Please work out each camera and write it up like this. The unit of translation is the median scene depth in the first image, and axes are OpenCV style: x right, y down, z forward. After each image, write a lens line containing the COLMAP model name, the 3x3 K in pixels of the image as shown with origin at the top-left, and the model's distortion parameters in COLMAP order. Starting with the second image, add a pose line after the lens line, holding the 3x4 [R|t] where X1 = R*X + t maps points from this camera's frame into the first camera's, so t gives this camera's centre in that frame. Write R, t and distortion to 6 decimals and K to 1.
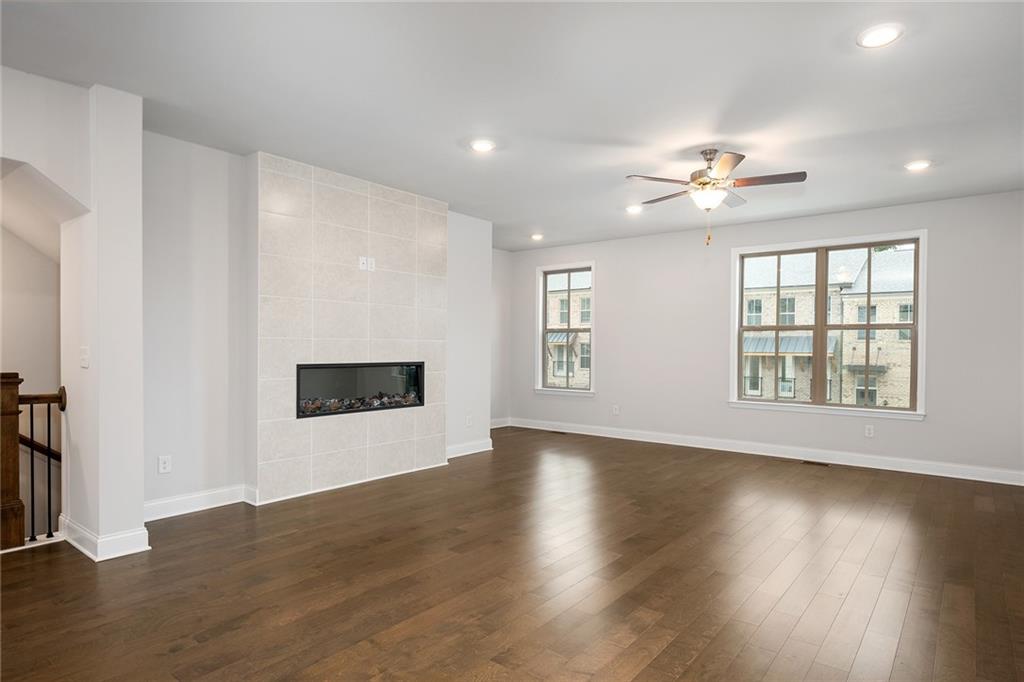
lens RADIAL K [[578.2, 0, 513.3], [0, 578.2, 349.8], [0, 0, 1]] dist [-0.005806, -0.000833]
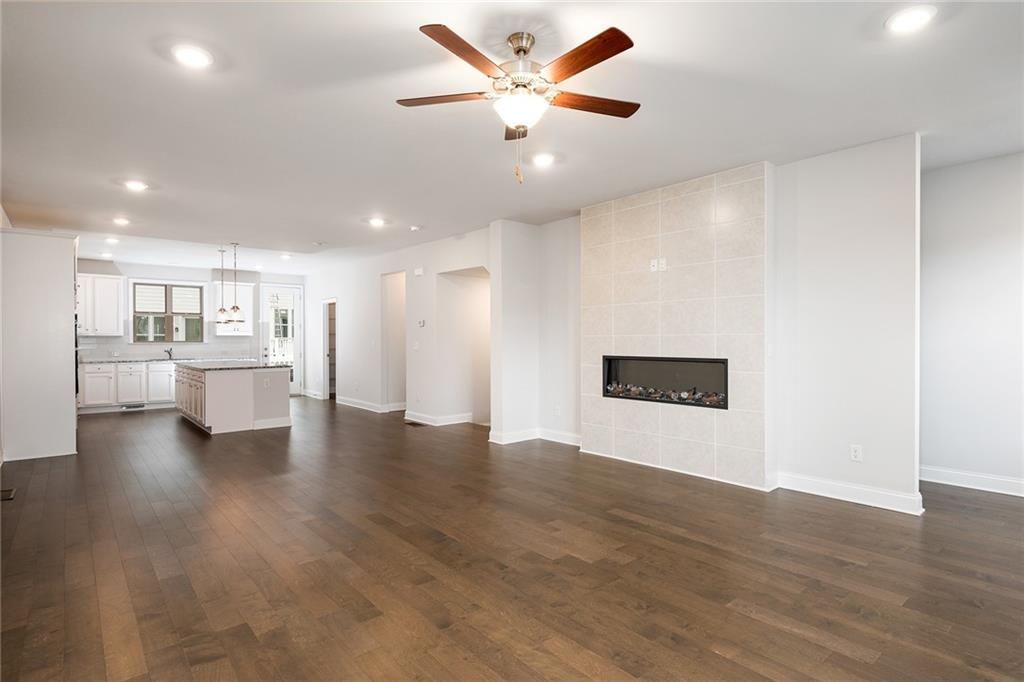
lens RADIAL K [[531.7, 0, 507.6], [0, 531.7, 342.3], [0, 0, 1]] dist [-0.003350, 0.000480]
pose [[-0.203403, -0.001356, -0.979094, 0.781397], [-0.003647, 0.999993, -0.000627, -0.003409], [0.979088, 0.003443, -0.203407, 0.938439]]
